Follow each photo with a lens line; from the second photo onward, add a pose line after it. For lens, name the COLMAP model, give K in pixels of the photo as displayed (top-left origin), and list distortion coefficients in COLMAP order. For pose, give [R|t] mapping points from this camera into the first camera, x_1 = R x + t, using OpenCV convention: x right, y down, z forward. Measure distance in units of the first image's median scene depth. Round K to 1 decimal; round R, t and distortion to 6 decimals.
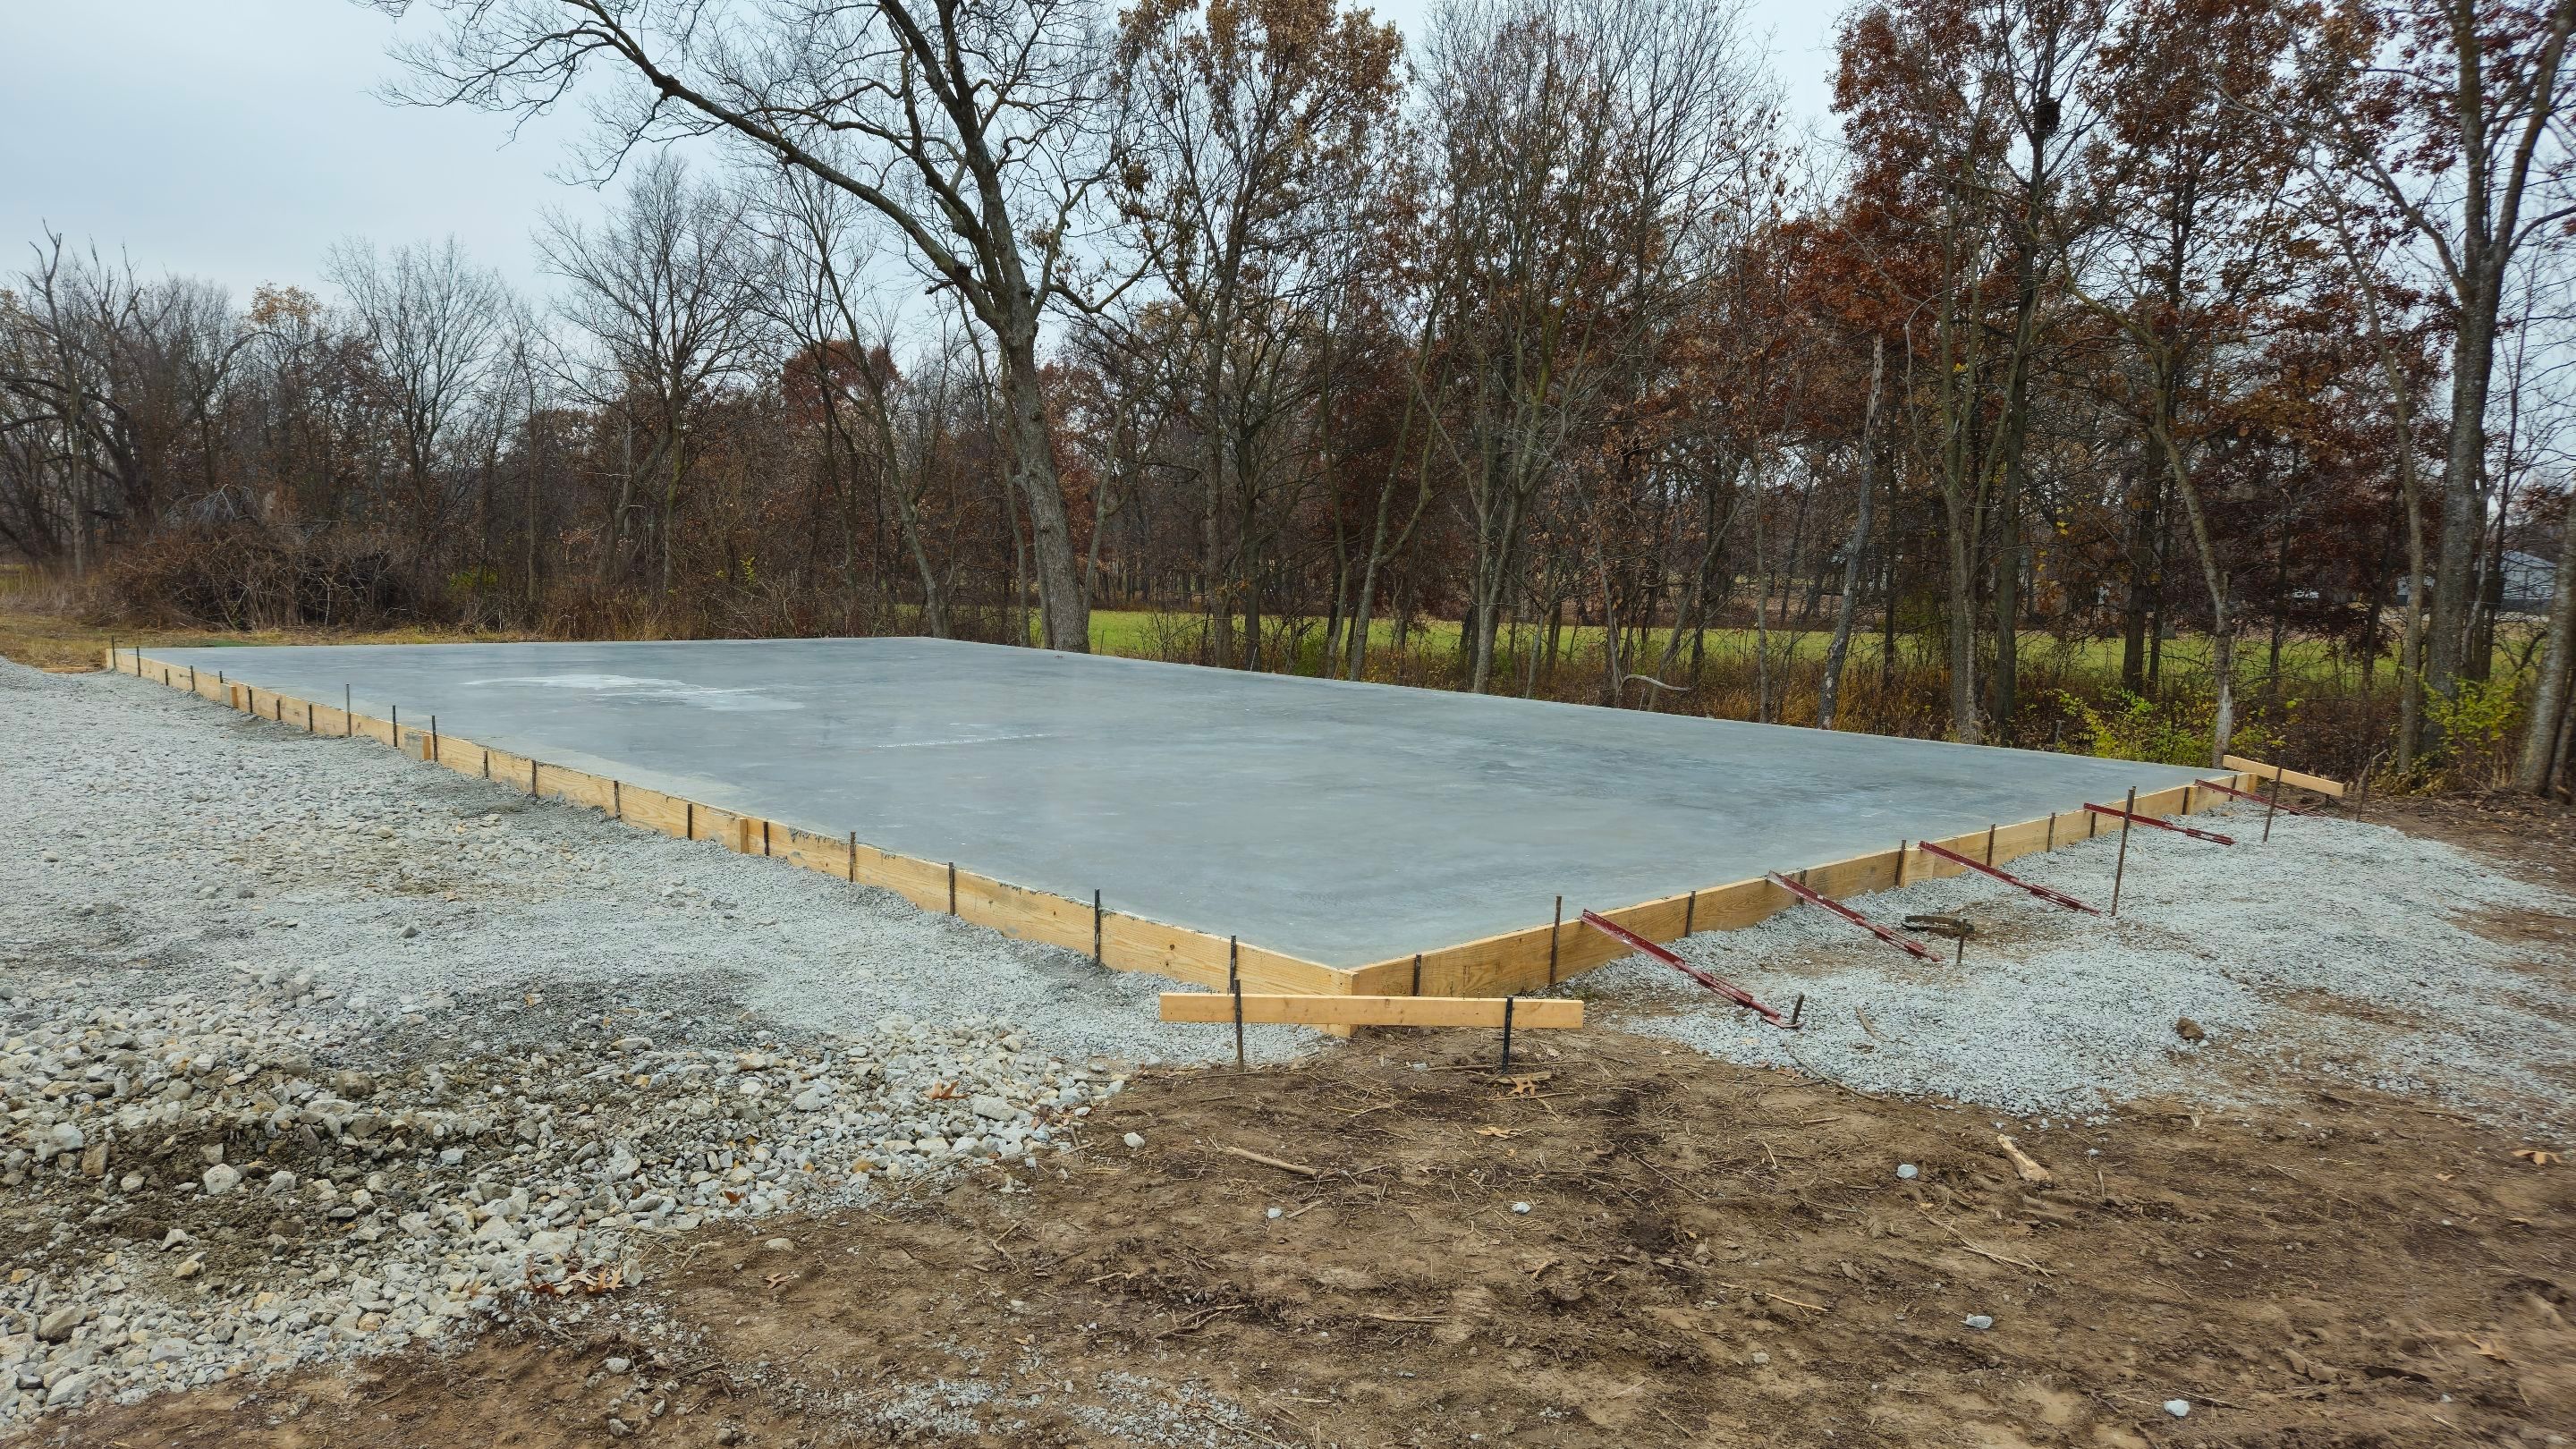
lens RADIAL K [[1760.6, 0, 1253.8], [0, 1760.6, 784.5], [0, 0, 1]] dist [0.069946, -0.055372]
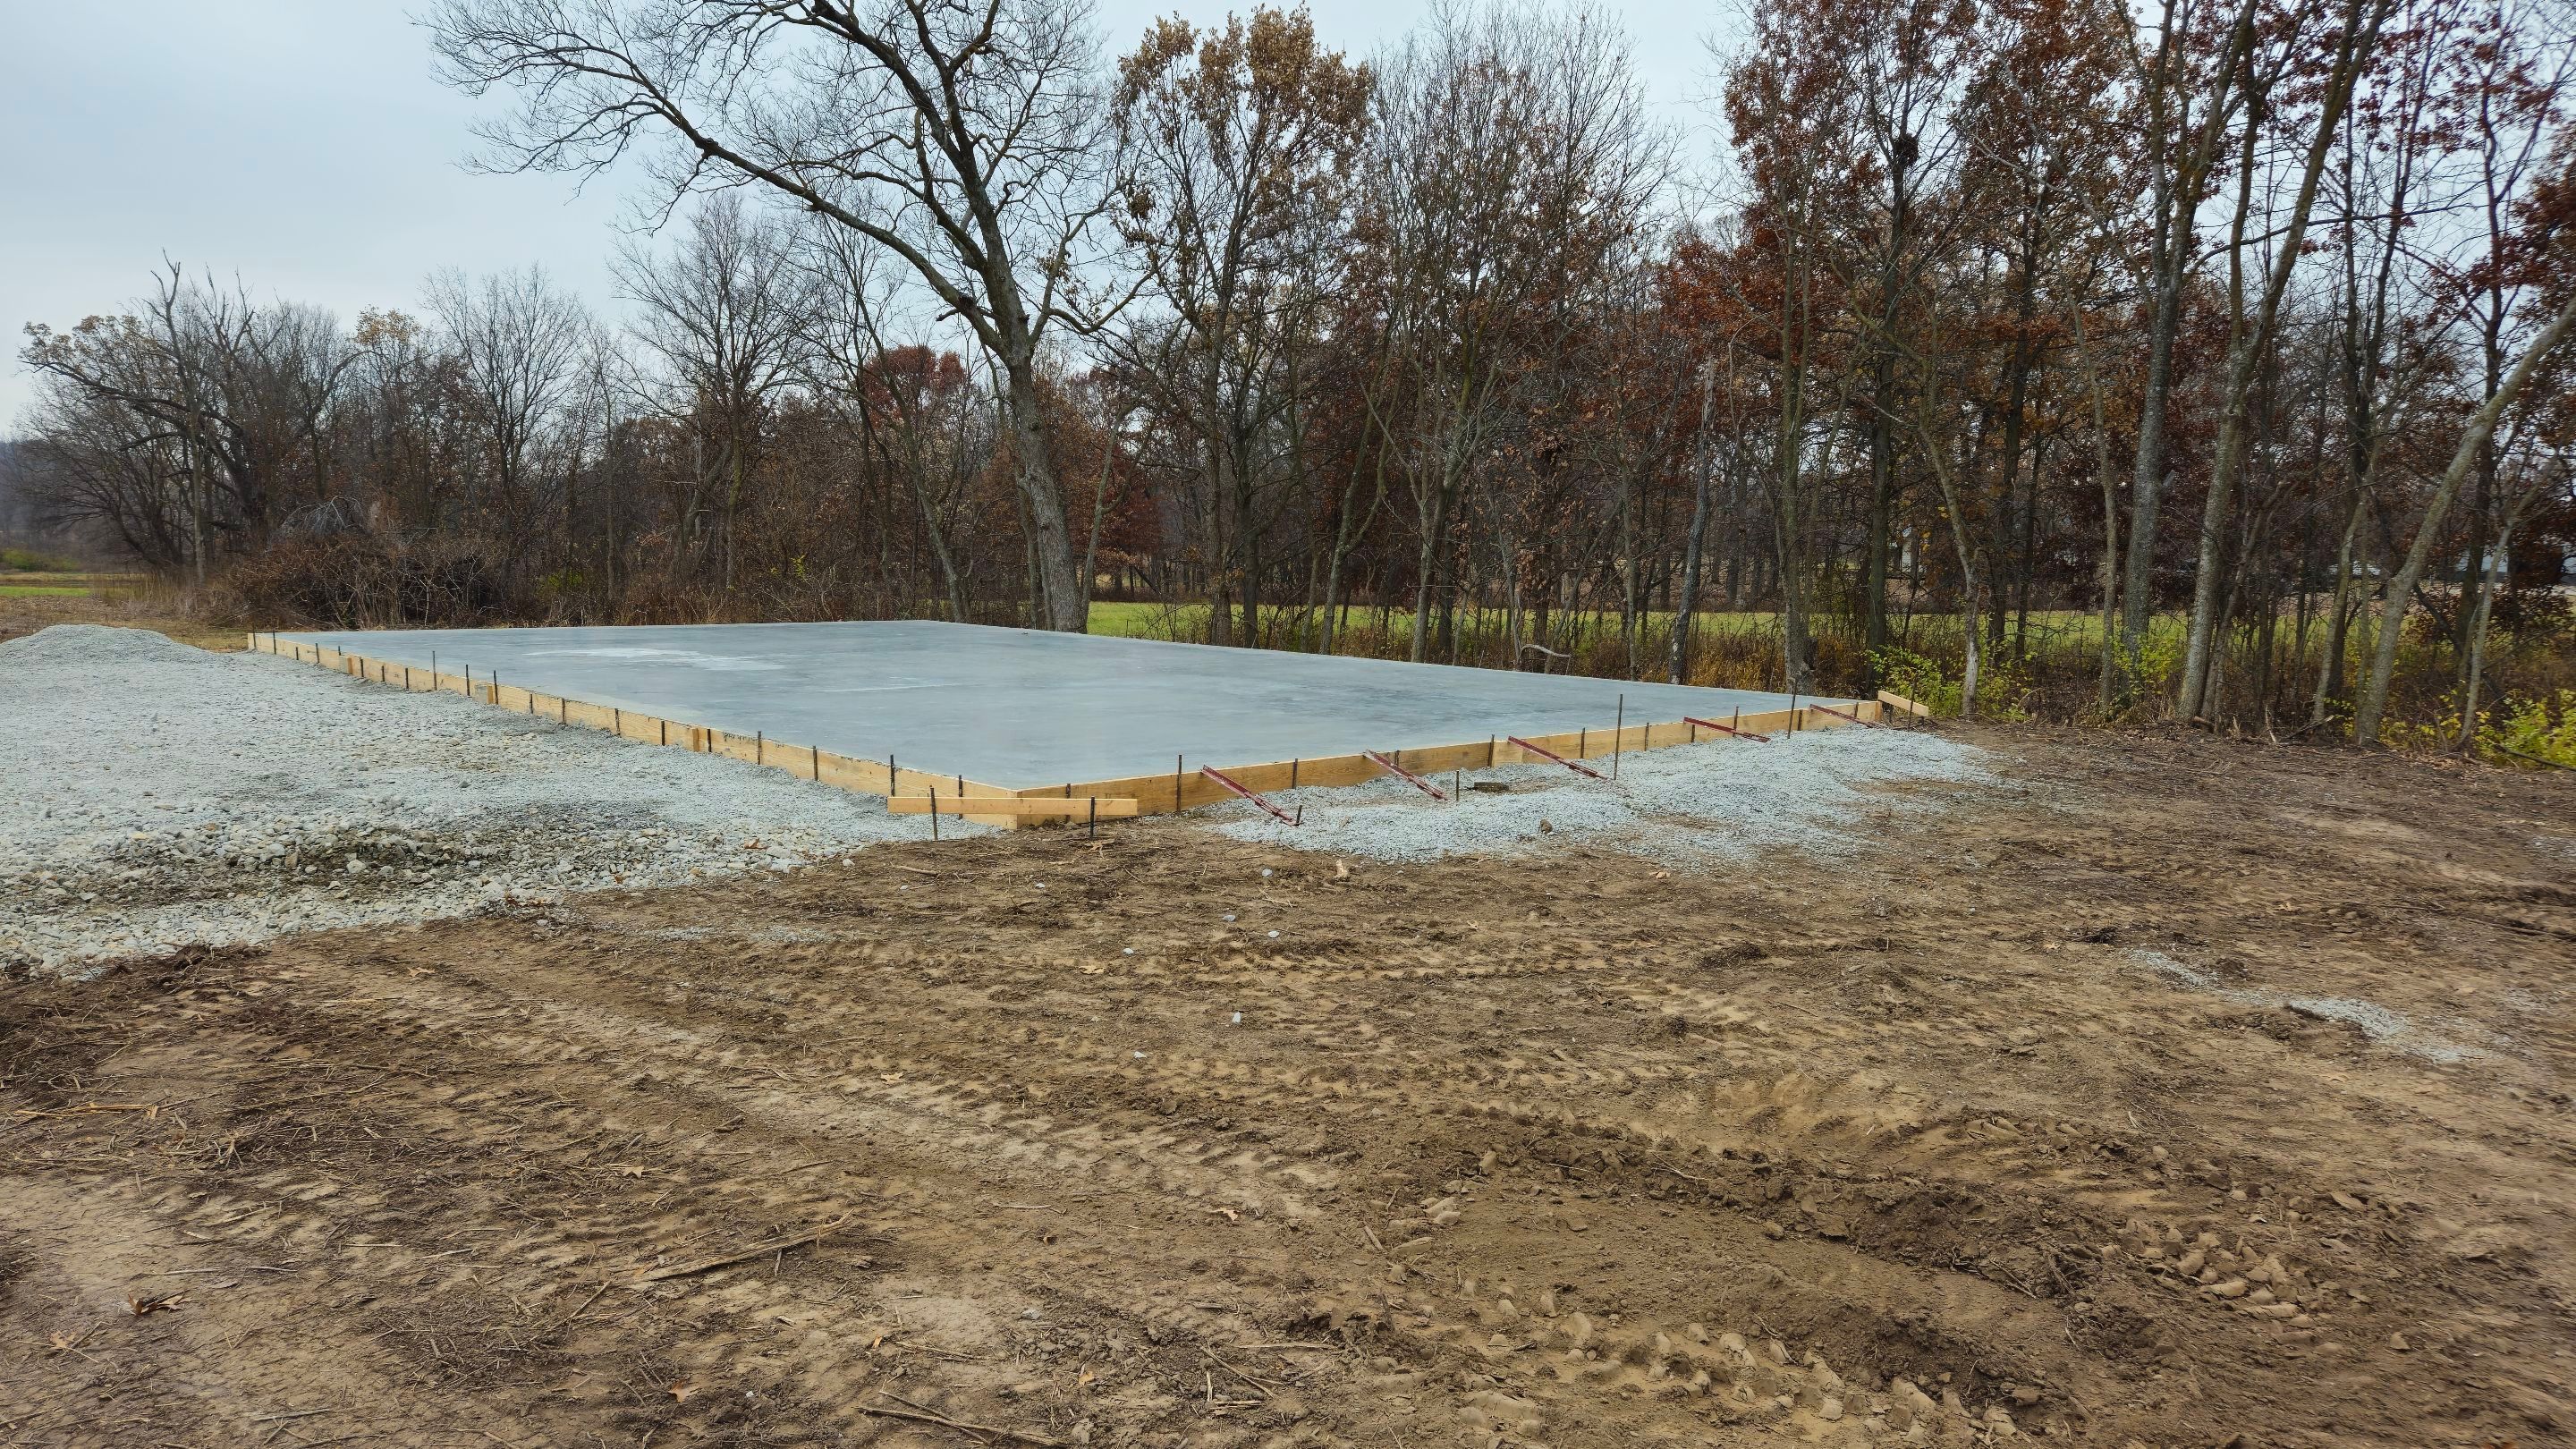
lens RADIAL K [[1790.2, 0, 1284.0], [0, 1790.2, 783.4], [0, 0, 1]] dist [0.077562, -0.067146]
pose [[0.999155, -0.009359, -0.040026, 0.067278], [0.009379, 0.999956, 0.000315, 0.018130], [0.040021, -0.000690, 0.999199, -0.122715]]
